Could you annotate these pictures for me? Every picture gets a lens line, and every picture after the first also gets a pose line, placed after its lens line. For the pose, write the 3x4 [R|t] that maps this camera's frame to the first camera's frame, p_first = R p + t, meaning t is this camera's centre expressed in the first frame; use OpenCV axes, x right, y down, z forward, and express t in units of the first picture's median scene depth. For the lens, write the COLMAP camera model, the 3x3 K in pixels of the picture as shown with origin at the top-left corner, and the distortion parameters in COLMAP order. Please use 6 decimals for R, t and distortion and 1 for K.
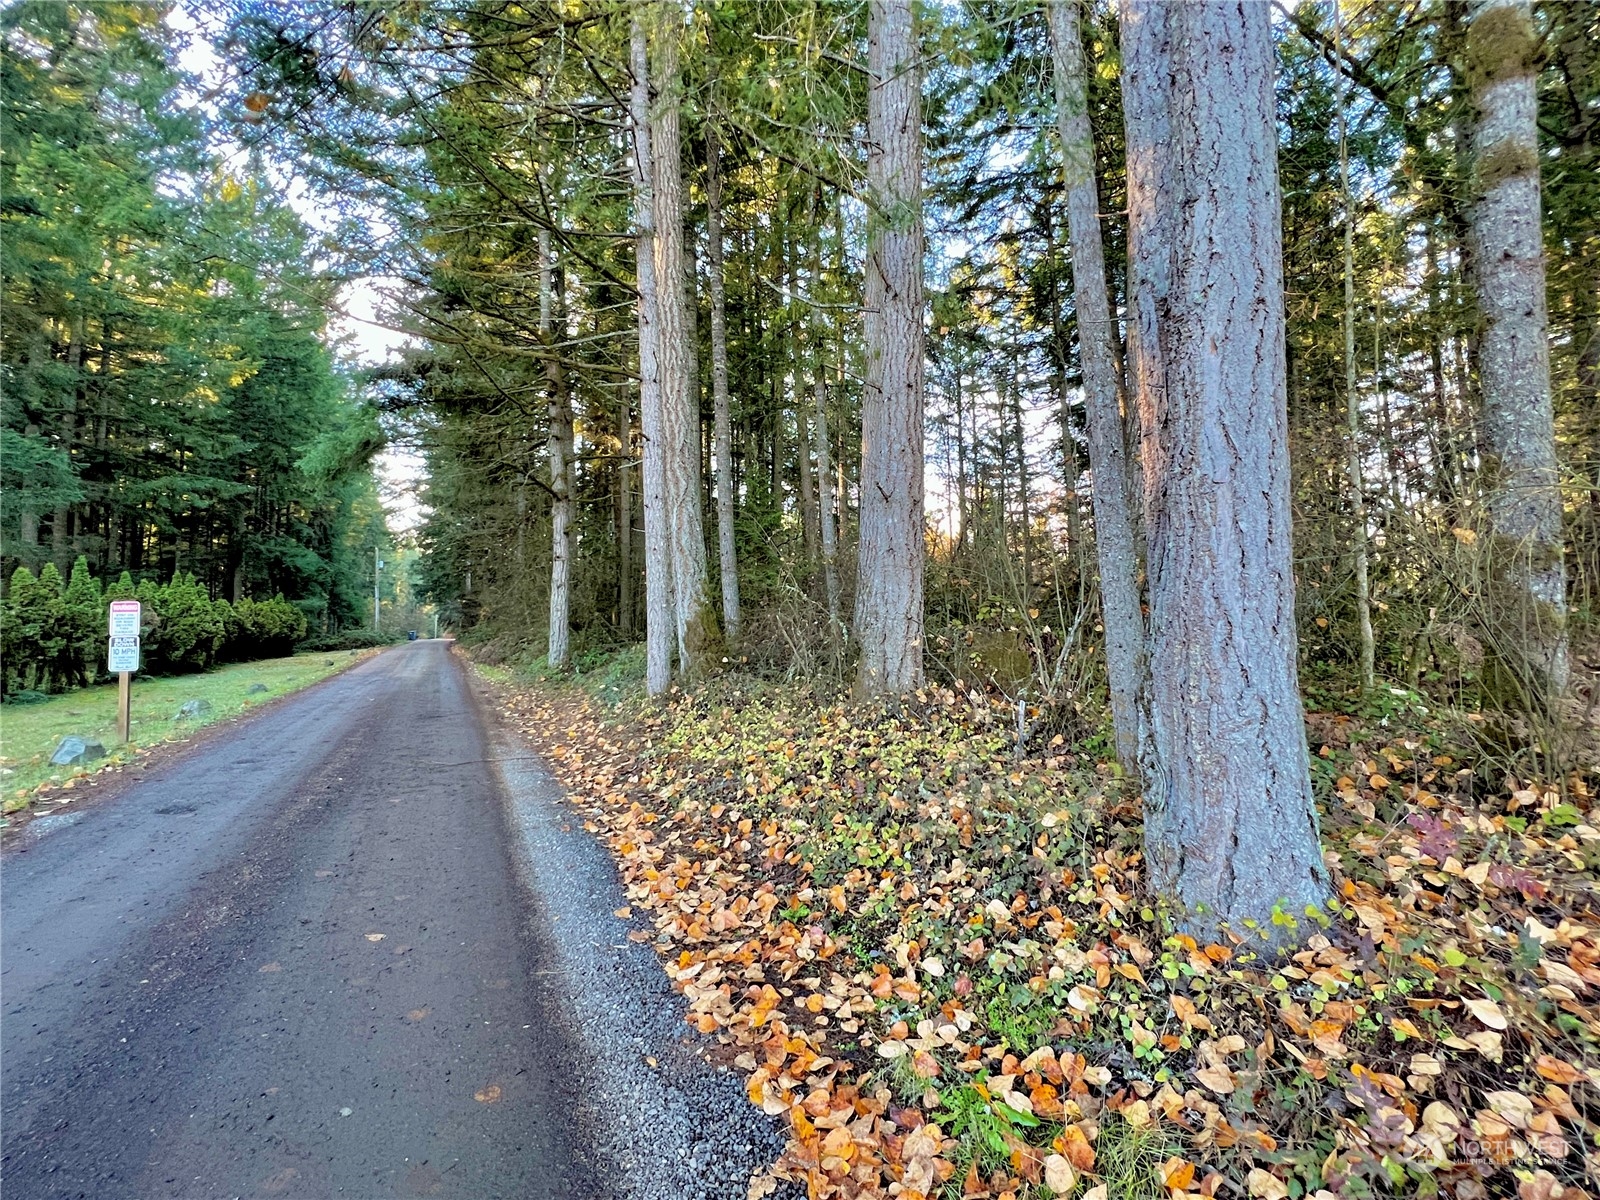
lens RADIAL K [[697.8, 0, 802.4], [0, 697.8, 590.1], [0, 0, 1]] dist [-0.000092, 0.000053]
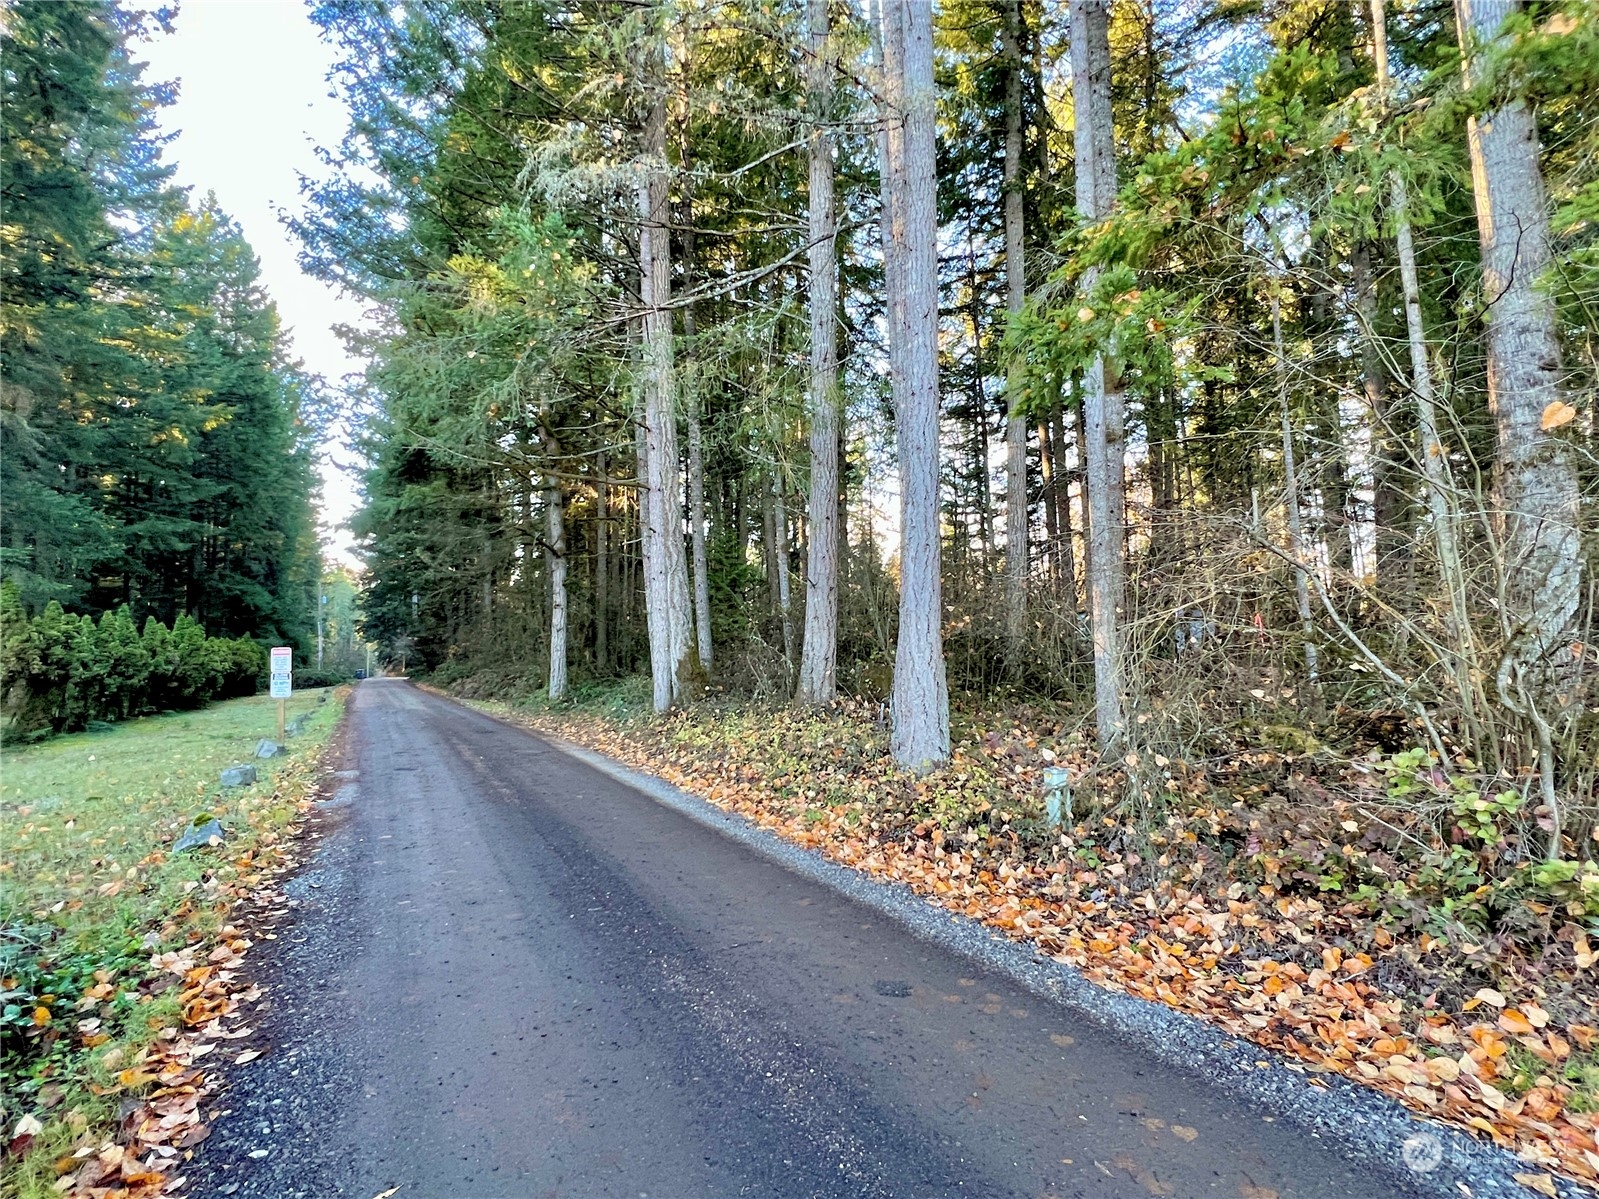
lens RADIAL K [[794.7, 0, 803.1], [0, 794.7, 615.5], [0, 0, 1]] dist [0.002979, 0.000132]
pose [[0.999017, -0.001640, 0.044293, 0.006806], [0.001986, 0.999968, -0.007778, -0.026652], [-0.044279, 0.007858, 0.998988, -0.511820]]
